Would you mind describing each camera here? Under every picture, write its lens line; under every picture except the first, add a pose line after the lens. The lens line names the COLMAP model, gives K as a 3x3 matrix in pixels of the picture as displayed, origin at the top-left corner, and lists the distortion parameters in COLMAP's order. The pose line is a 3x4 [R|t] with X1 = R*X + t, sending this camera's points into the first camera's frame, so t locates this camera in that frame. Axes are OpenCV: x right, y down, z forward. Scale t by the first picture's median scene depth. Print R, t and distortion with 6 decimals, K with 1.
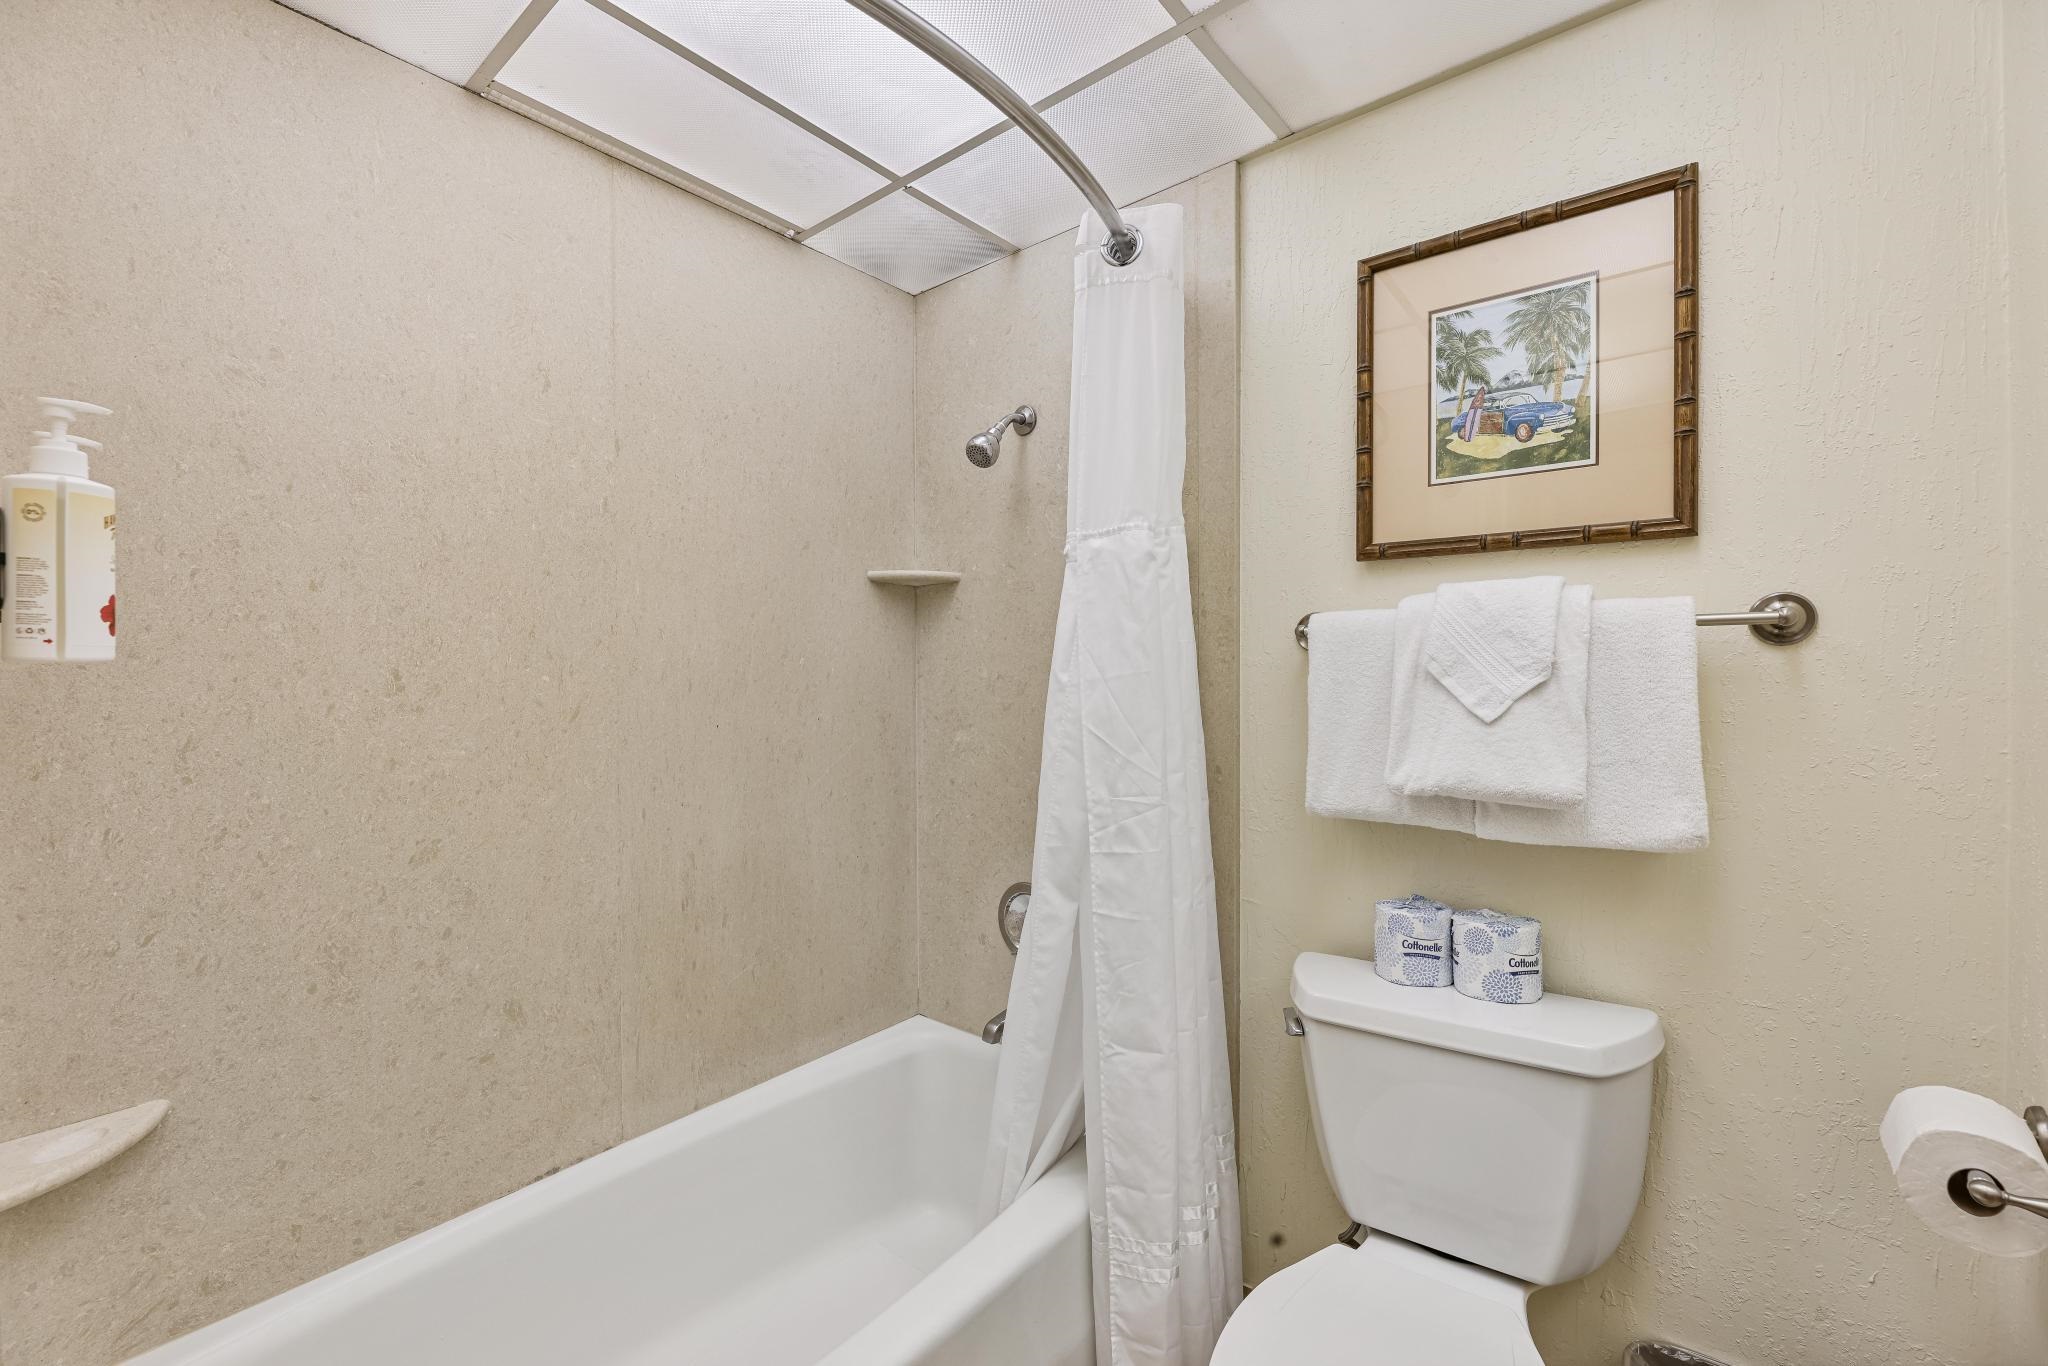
lens RADIAL K [[841.7, 0, 1025.1], [0, 841.7, 679.9], [0, 0, 1]] dist [-0.001965, -0.003738]
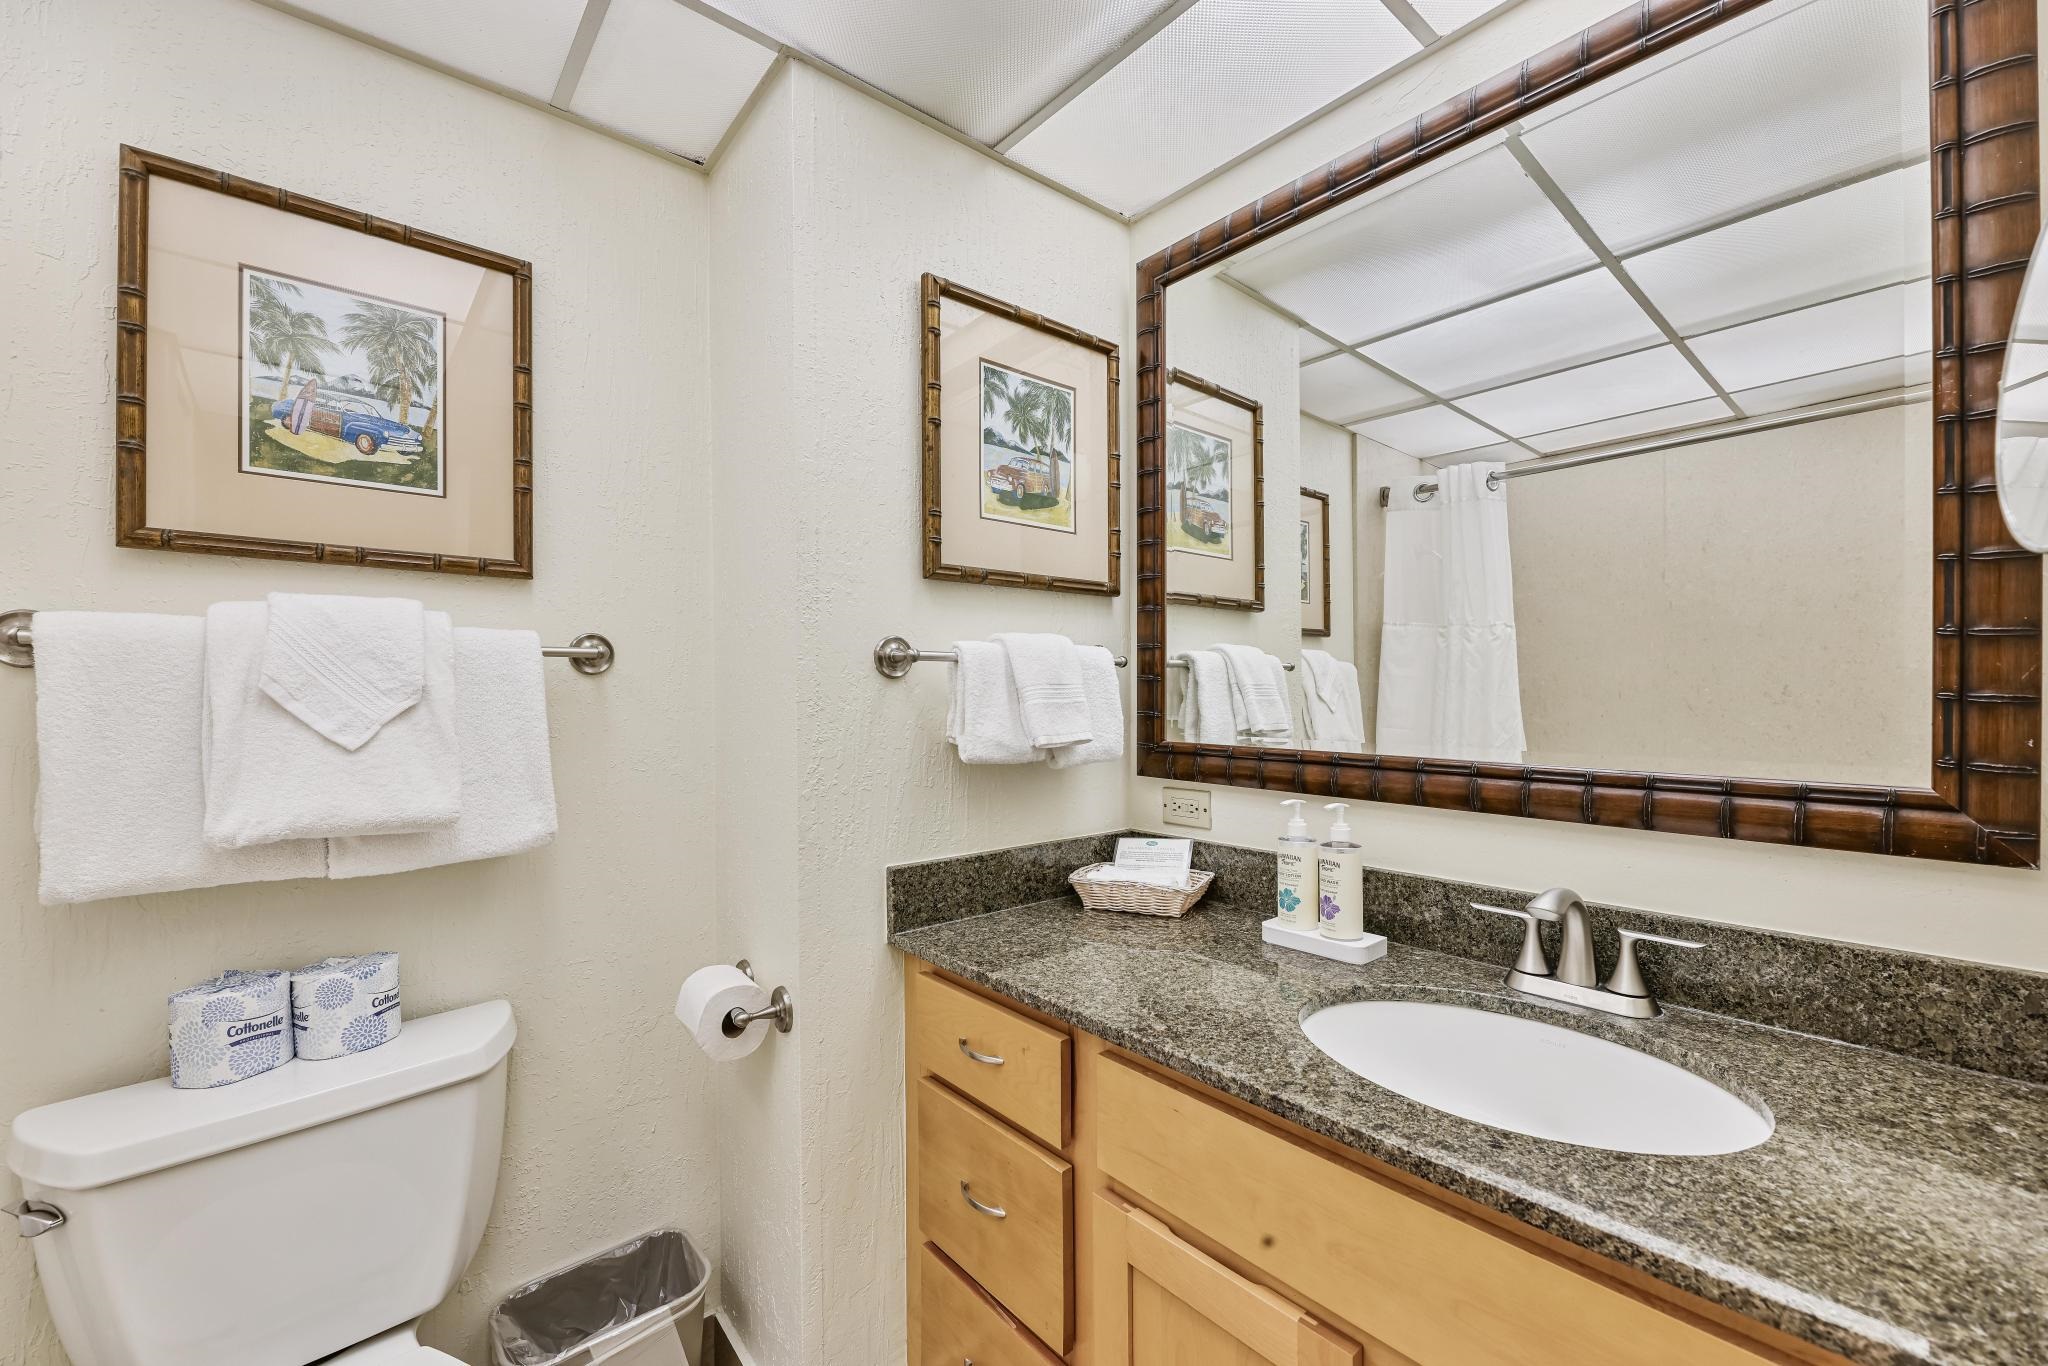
lens RADIAL K [[821.7, 0, 1032.1], [0, 821.7, 695.5], [0, 0, 1]] dist [-0.001441, -0.003931]
pose [[0.176887, 0.000982, 0.984231, -0.183149], [0.014545, 0.999888, -0.003612, 0.004396], [-0.984124, 0.014955, 0.176853, 0.096847]]
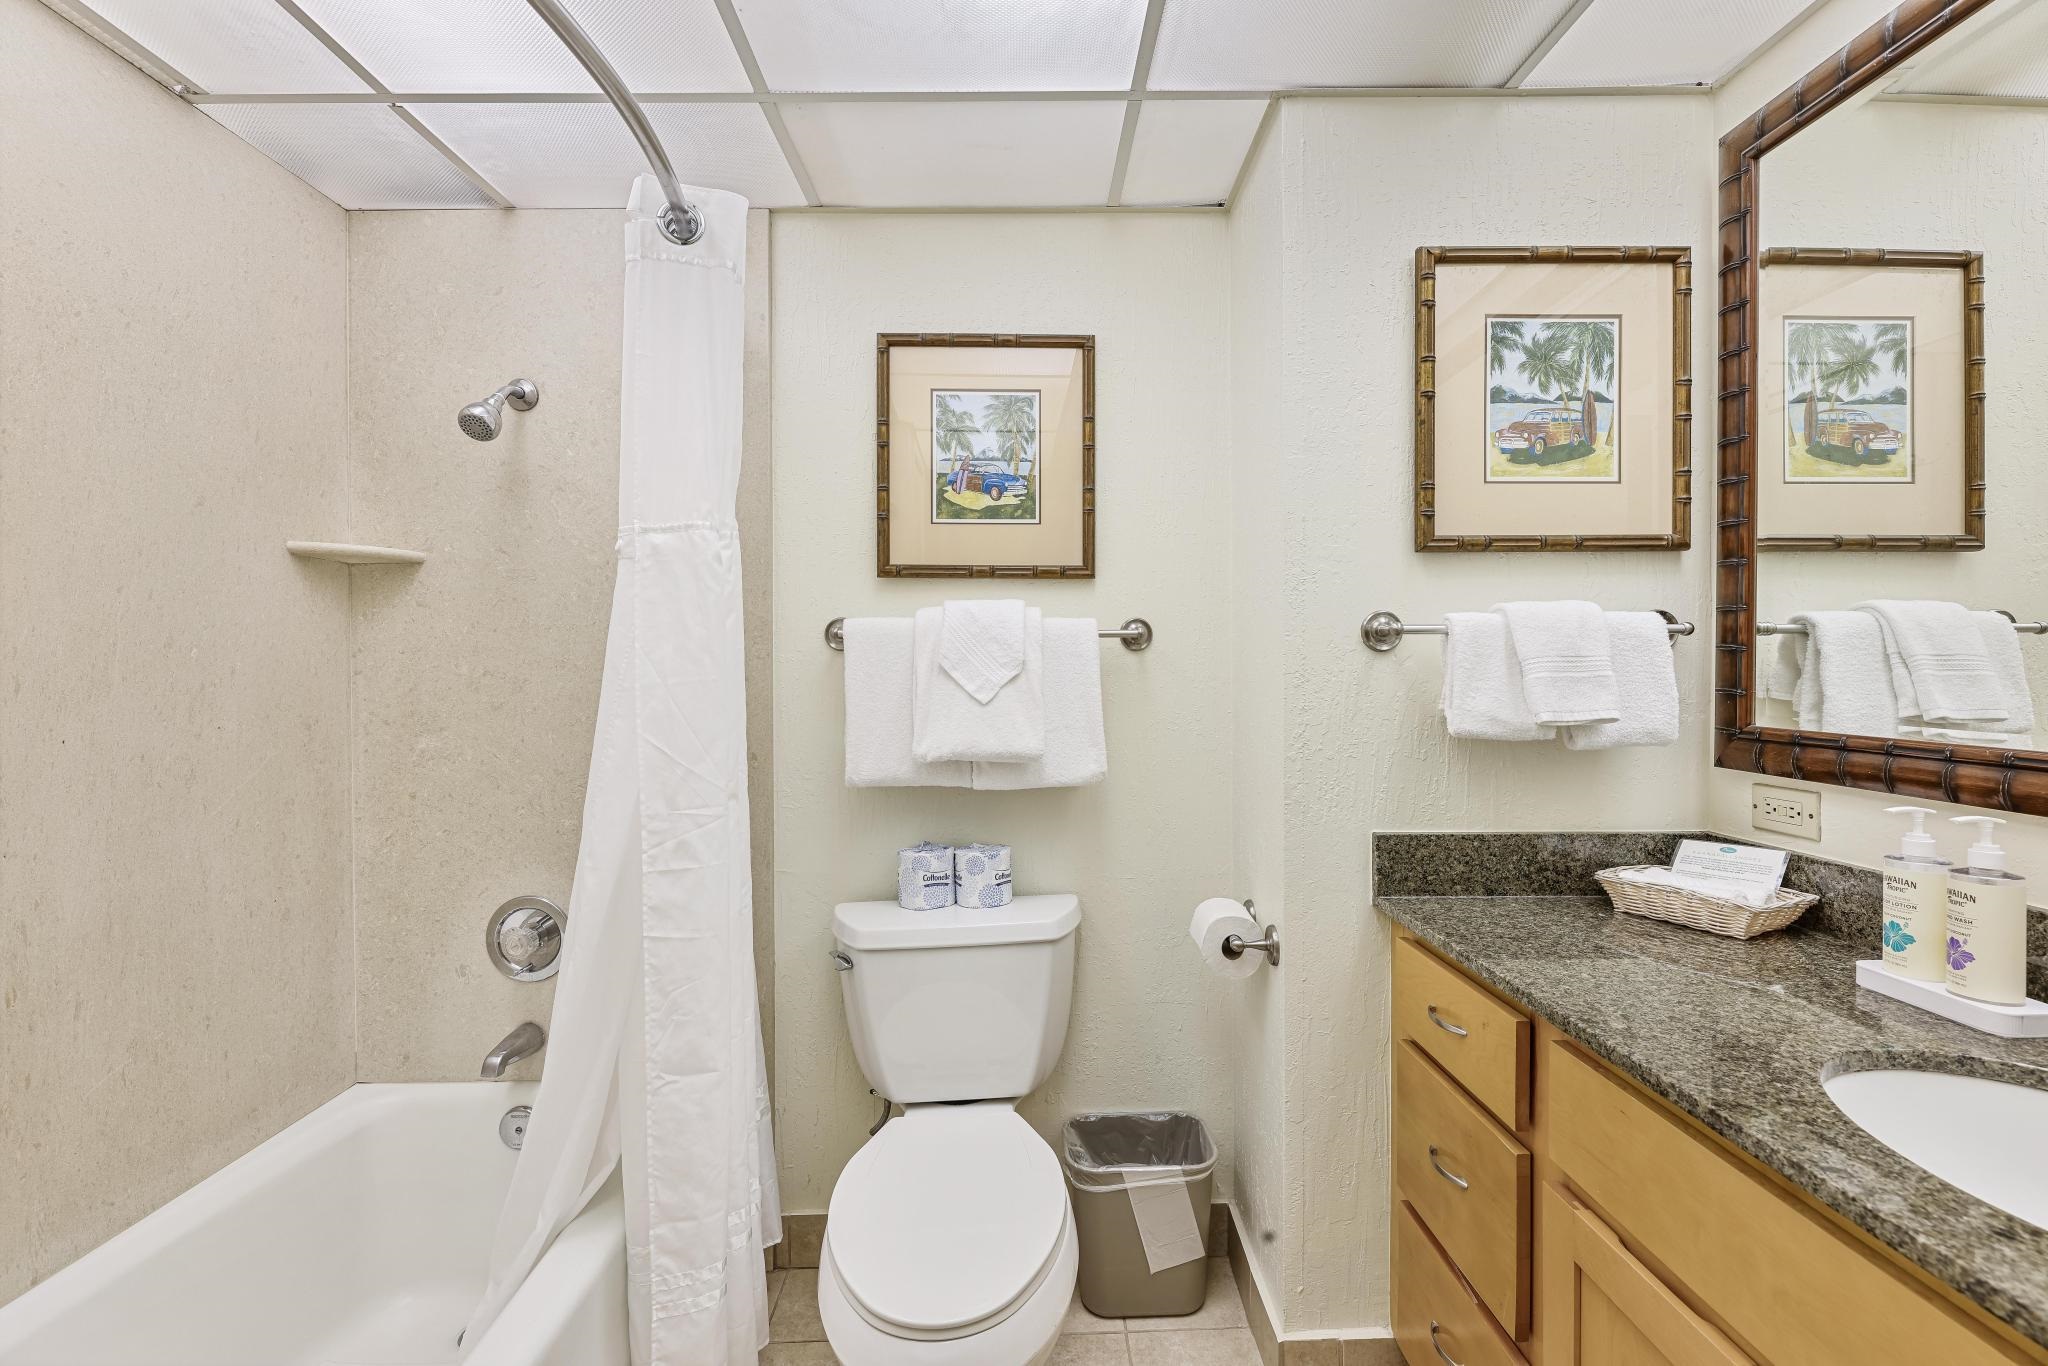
lens RADIAL K [[867.3, 0, 1023.9], [0, 867.3, 676.9], [0, 0, 1]] dist [0.000393, -0.003927]
pose [[0.767645, -0.004518, 0.640860, -0.280139], [0.006338, 0.999980, -0.000542, 0.007136], [-0.640844, 0.004478, 0.767658, -0.119114]]
